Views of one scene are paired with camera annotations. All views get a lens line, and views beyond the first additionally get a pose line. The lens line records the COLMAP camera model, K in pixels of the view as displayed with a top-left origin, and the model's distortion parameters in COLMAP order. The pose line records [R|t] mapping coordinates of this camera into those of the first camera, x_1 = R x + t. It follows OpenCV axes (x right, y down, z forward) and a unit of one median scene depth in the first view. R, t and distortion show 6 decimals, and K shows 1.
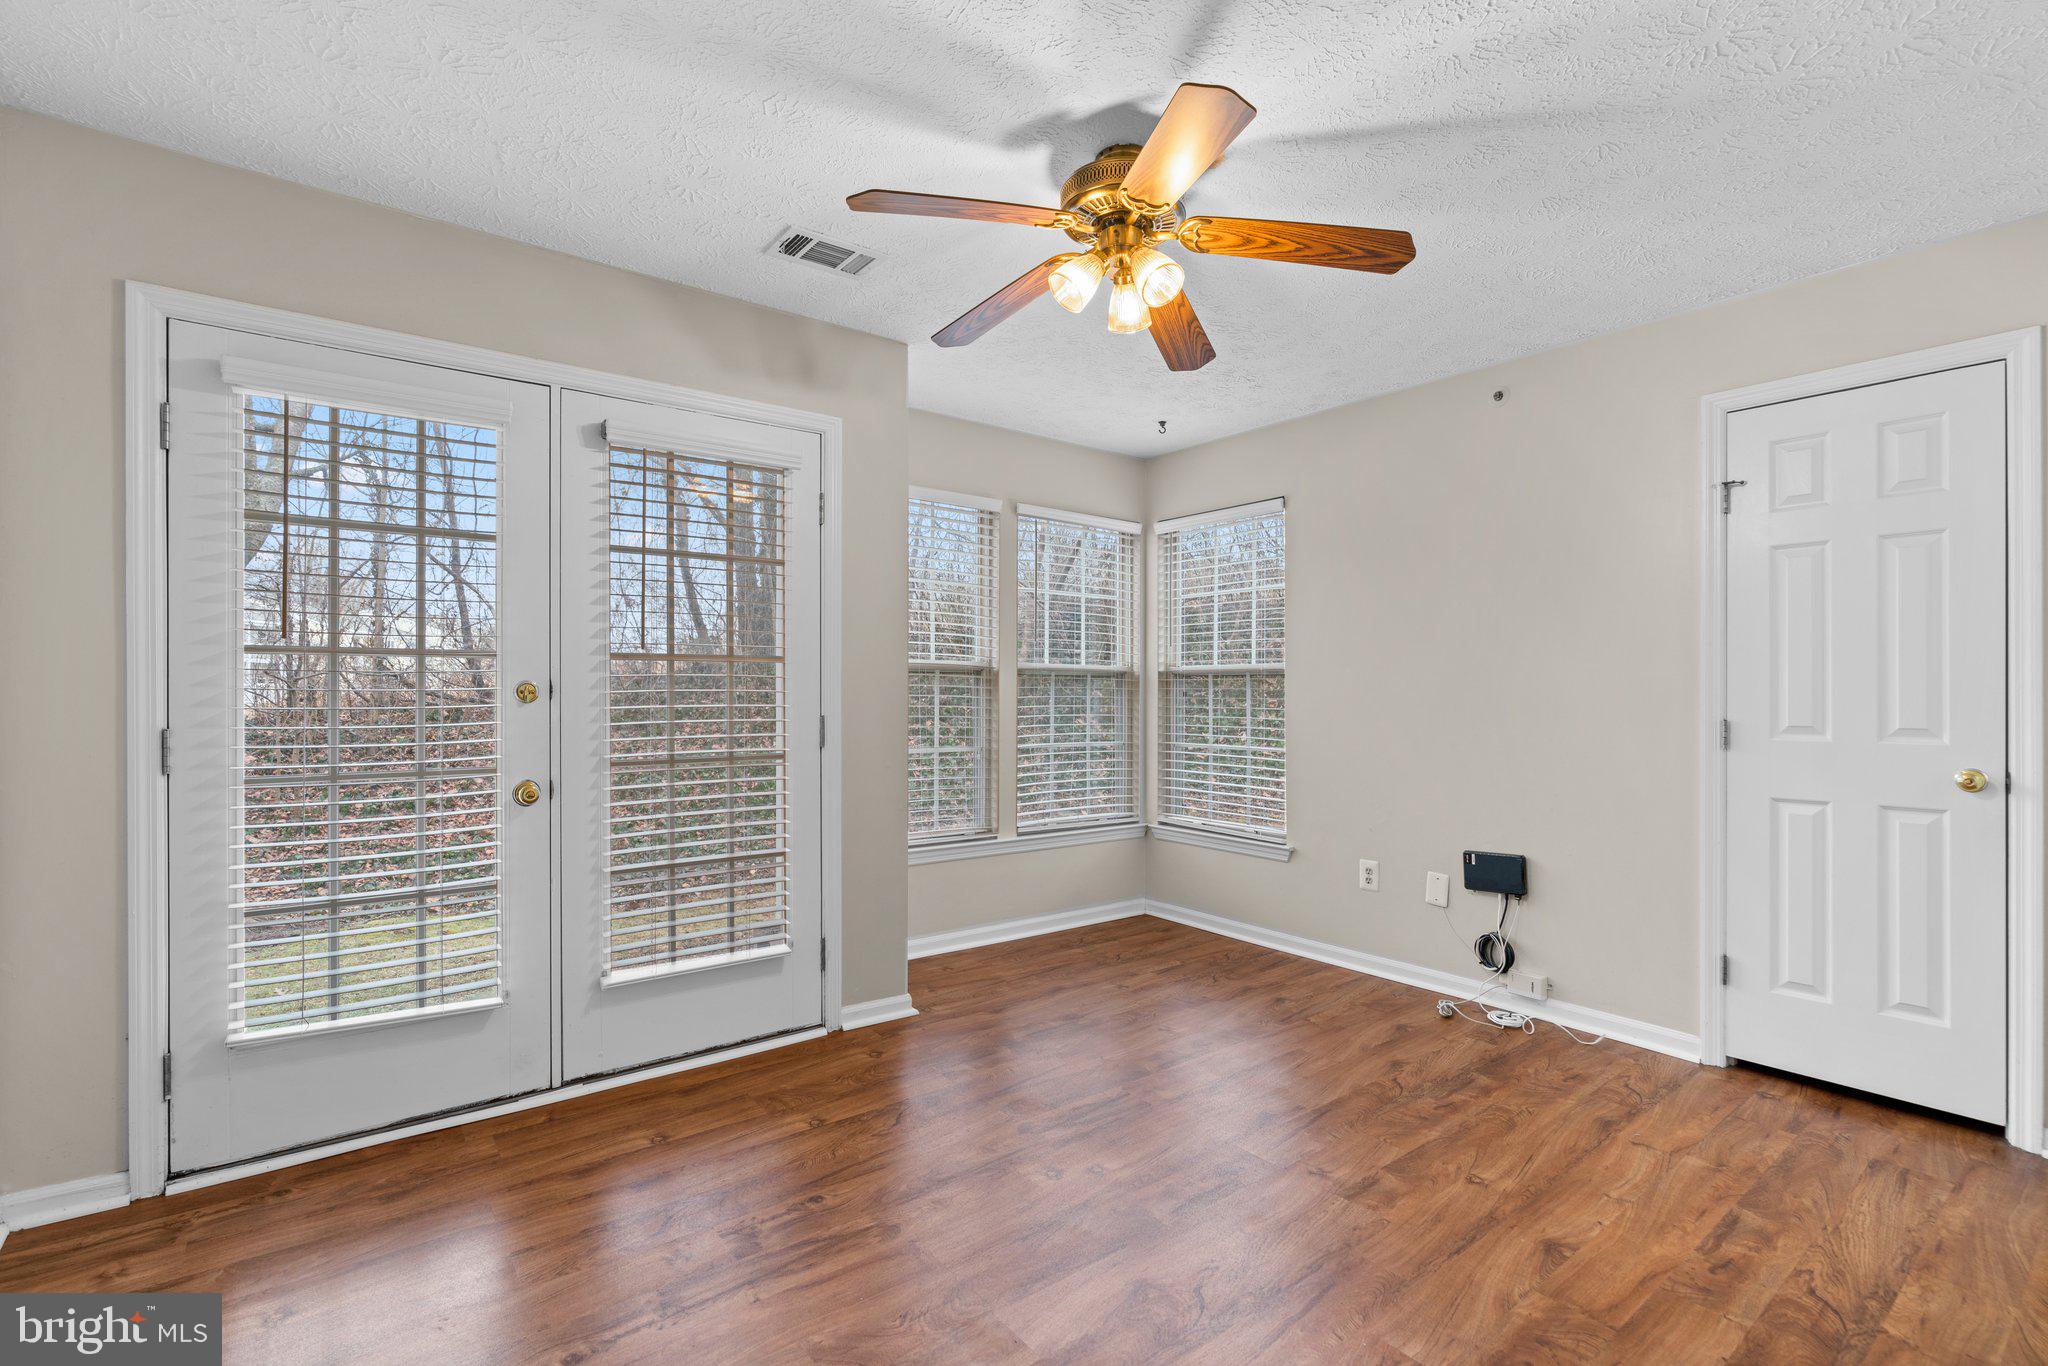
lens RADIAL K [[923.5, 0, 1030.6], [0, 923.5, 705.4], [0, 0, 1]] dist [-0.014282, 0.005469]
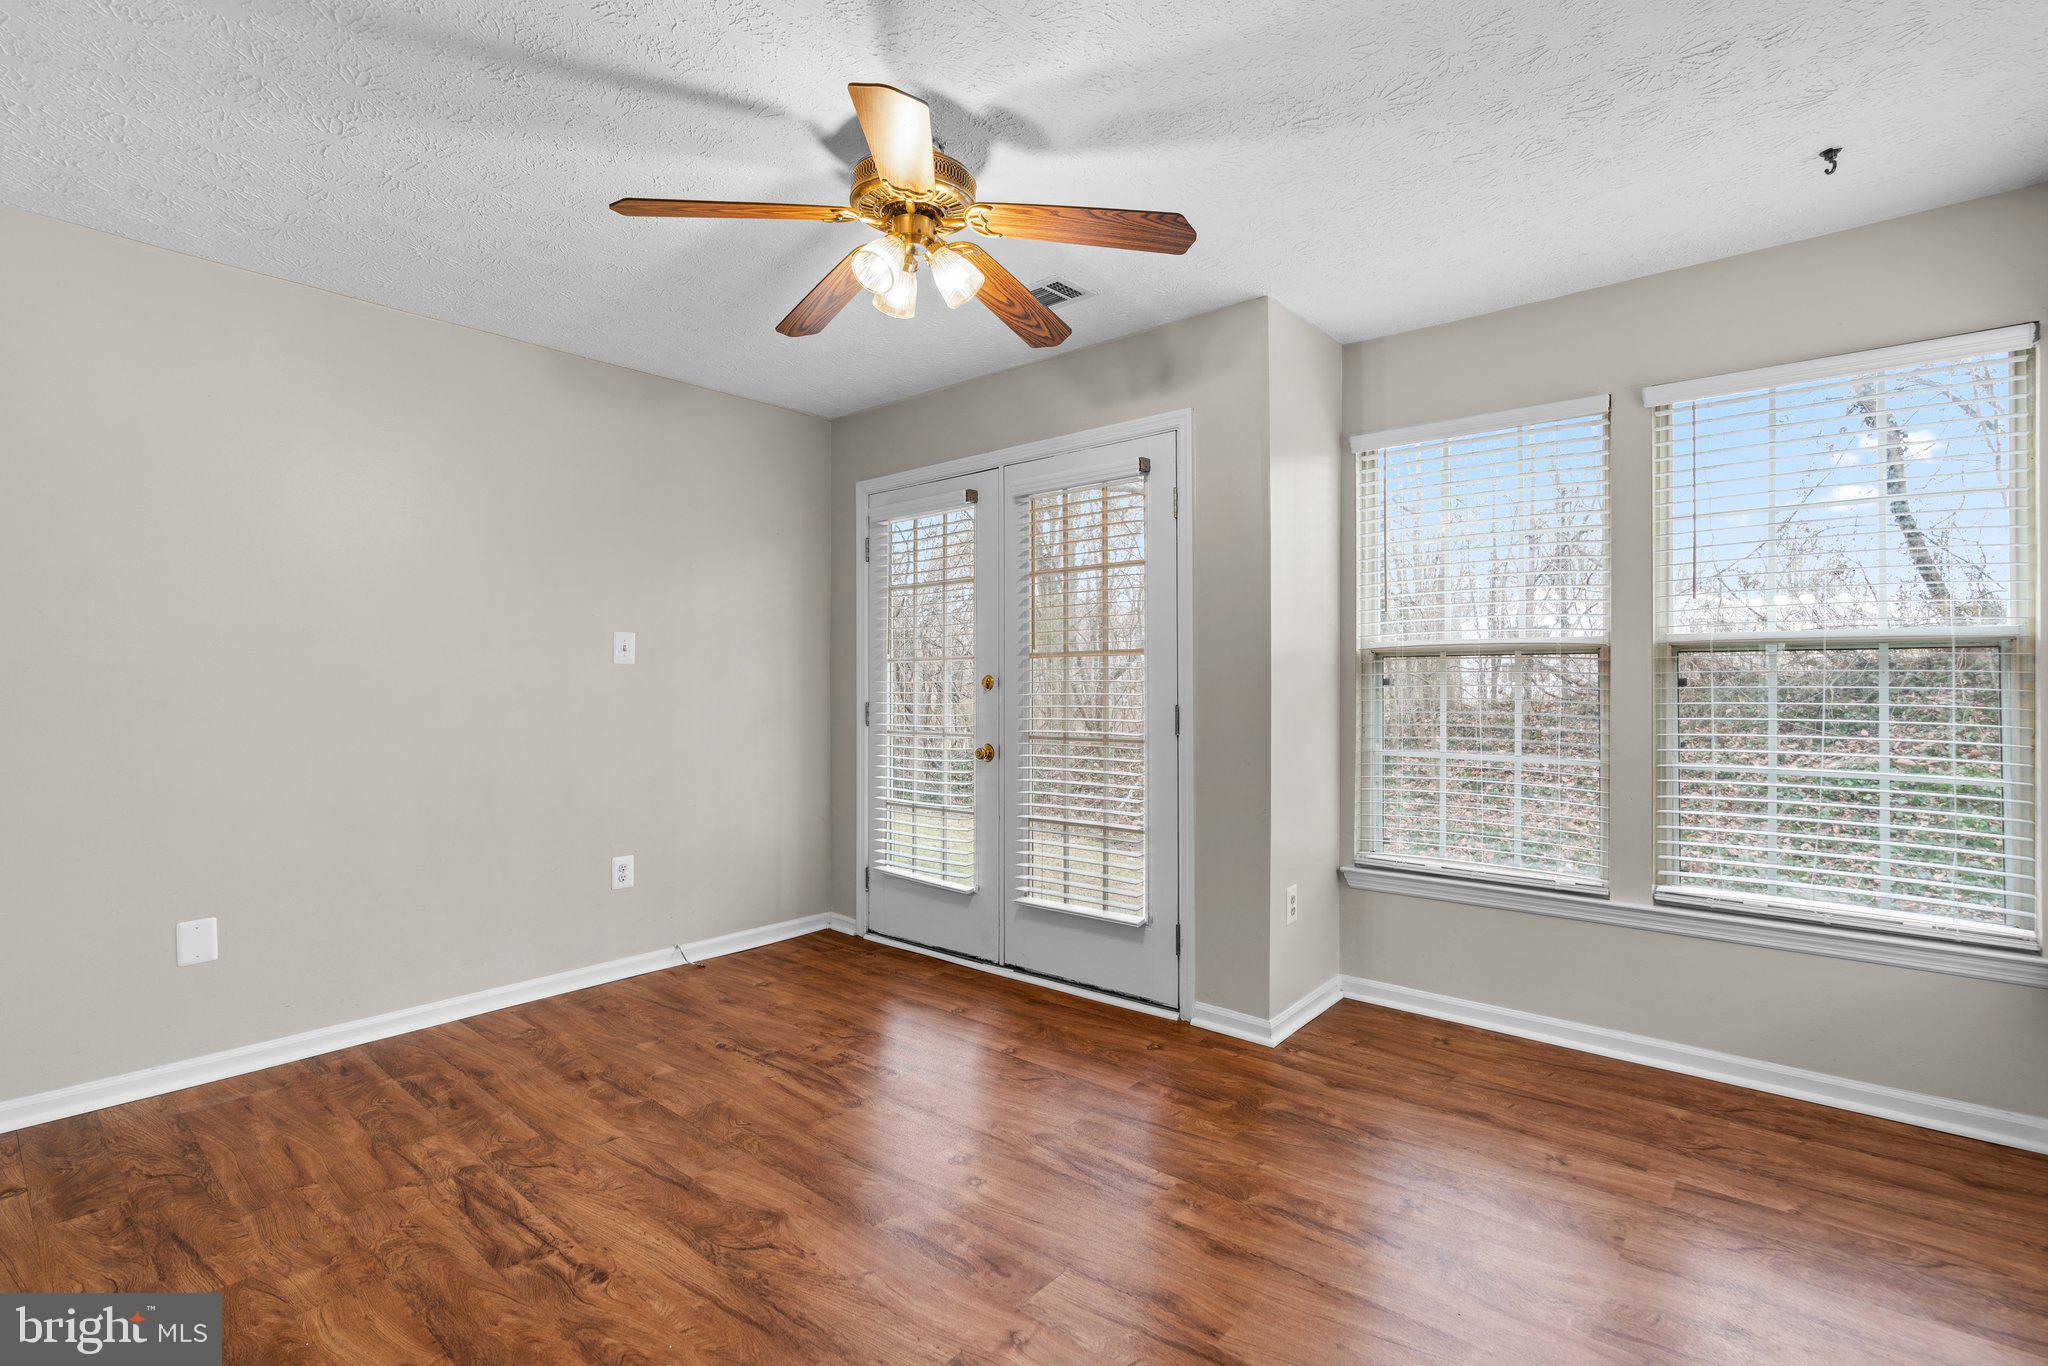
lens RADIAL K [[949.5, 0, 1017.8], [0, 949.5, 678.1], [0, 0, 1]] dist [-0.008056, 0.000719]
pose [[0.197210, -0.010794, -0.980302, 0.827723], [-0.011464, 0.999846, -0.013315, -0.002099], [0.980294, 0.013864, 0.197056, 0.668416]]
